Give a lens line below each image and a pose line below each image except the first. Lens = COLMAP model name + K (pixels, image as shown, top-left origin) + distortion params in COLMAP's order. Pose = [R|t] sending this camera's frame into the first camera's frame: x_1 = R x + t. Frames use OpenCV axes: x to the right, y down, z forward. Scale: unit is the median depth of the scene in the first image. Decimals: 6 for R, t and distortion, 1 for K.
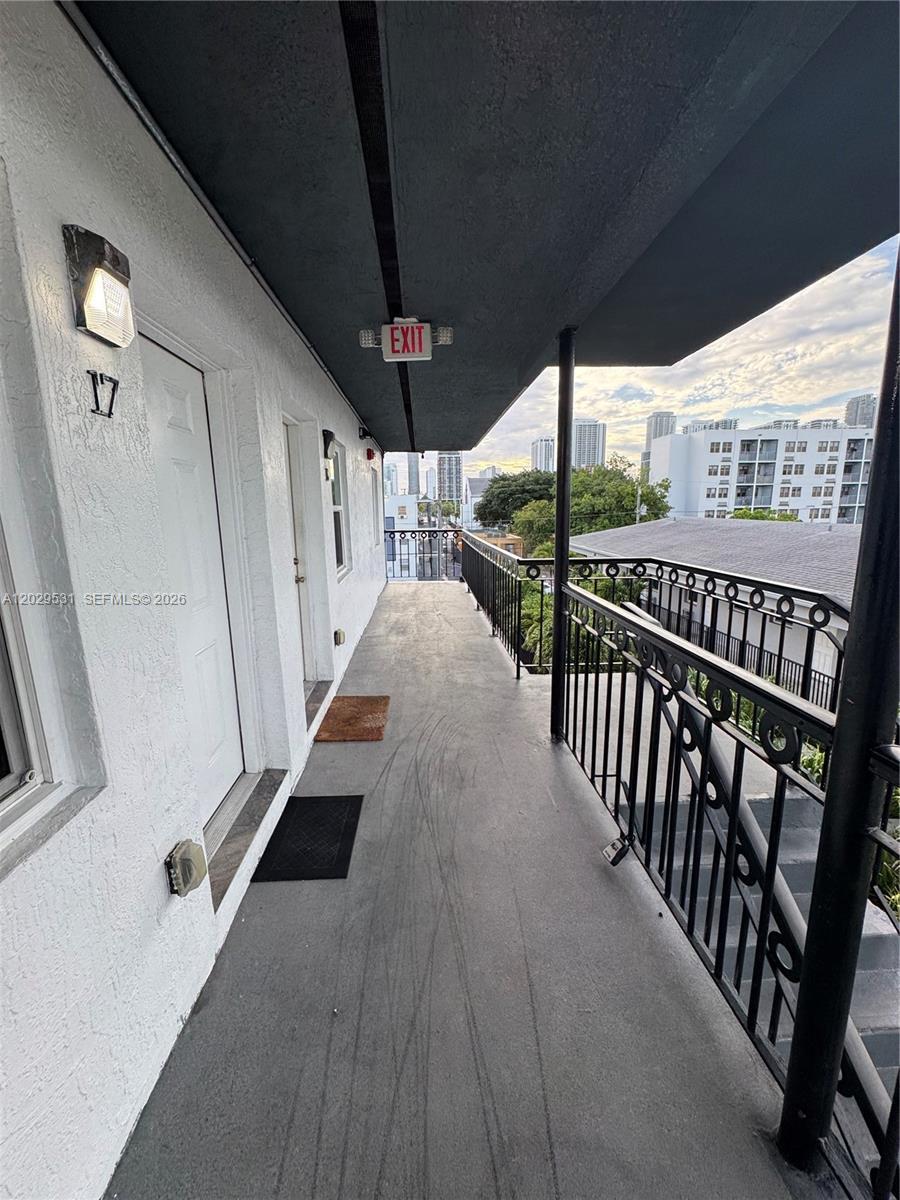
lens RADIAL K [[480.6, 0, 448.8], [0, 480.6, 600.4], [0, 0, 1]] dist [-0.001835, -0.000037]
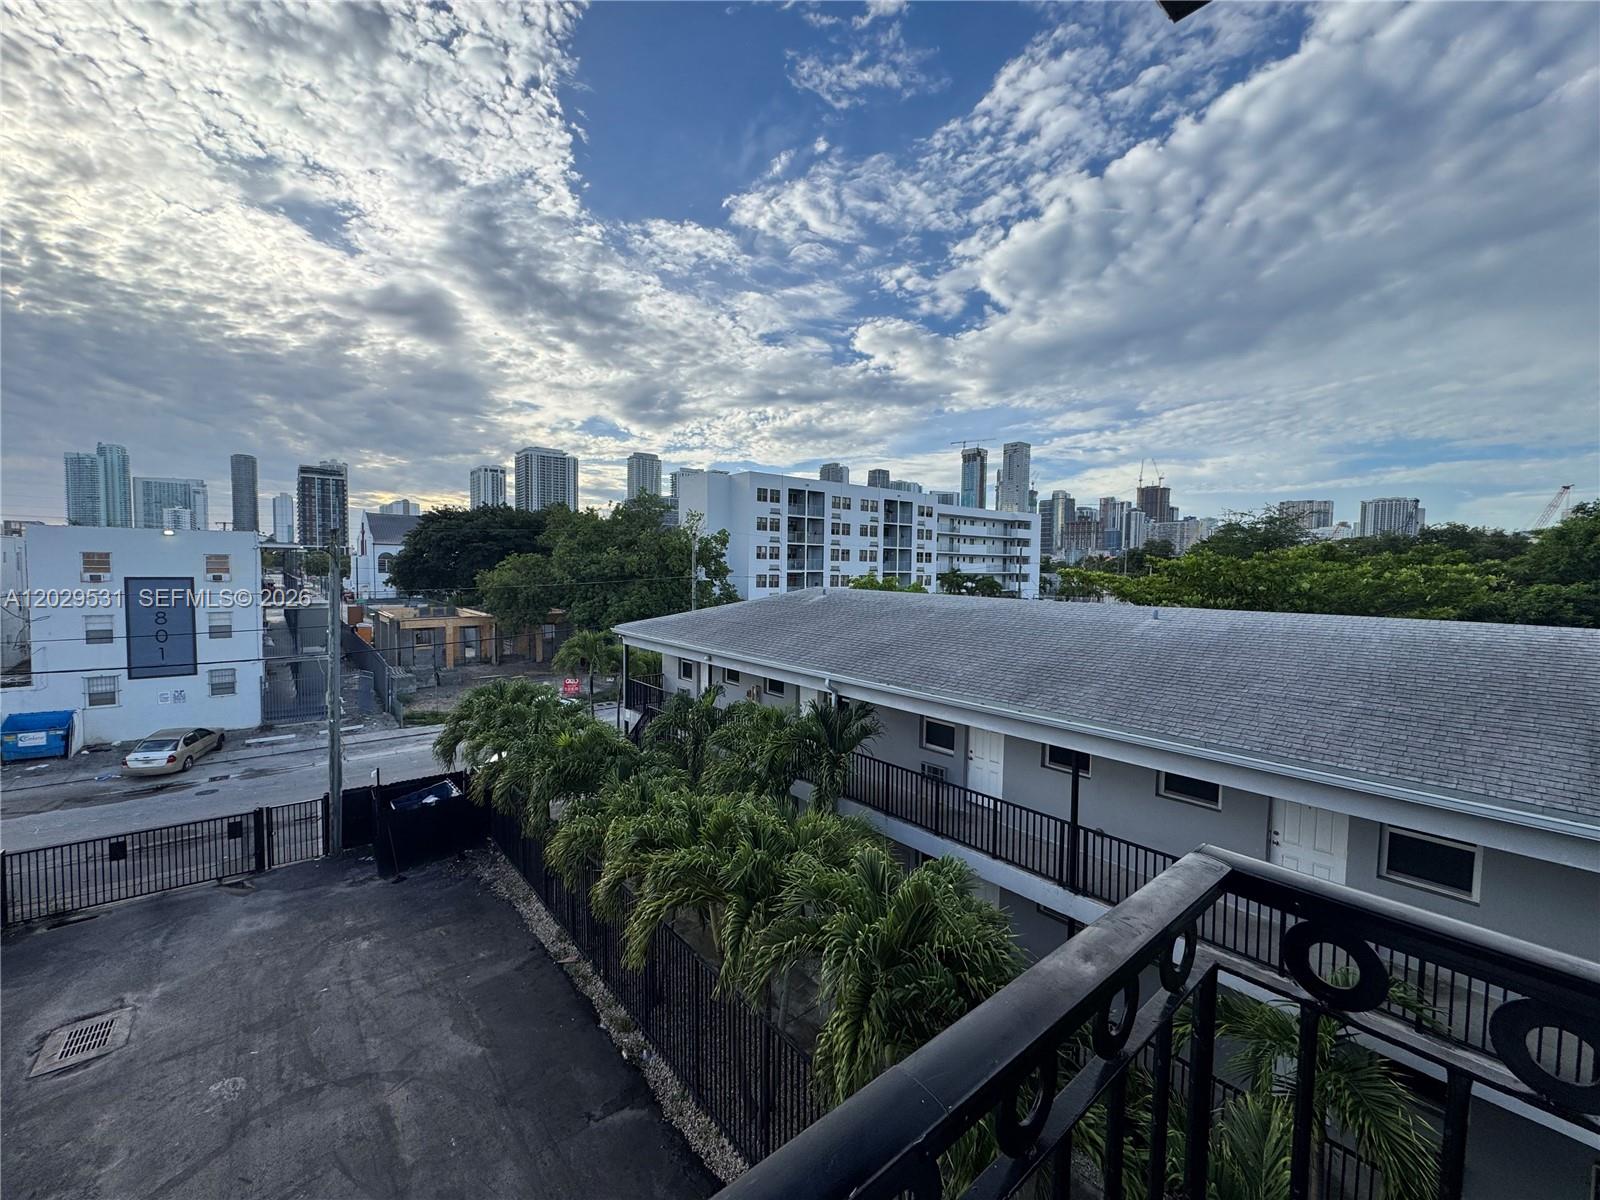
lens RADIAL K [[630.5, 0, 795.2], [0, 630.5, 599.2], [0, 0, 1]] dist [-0.000845, -0.000025]
pose [[0.798009, -0.006010, 0.602616, -0.018377], [0.089529, 0.990037, -0.108684, -0.036040], [-0.595959, 0.140682, 0.790596, 0.185051]]
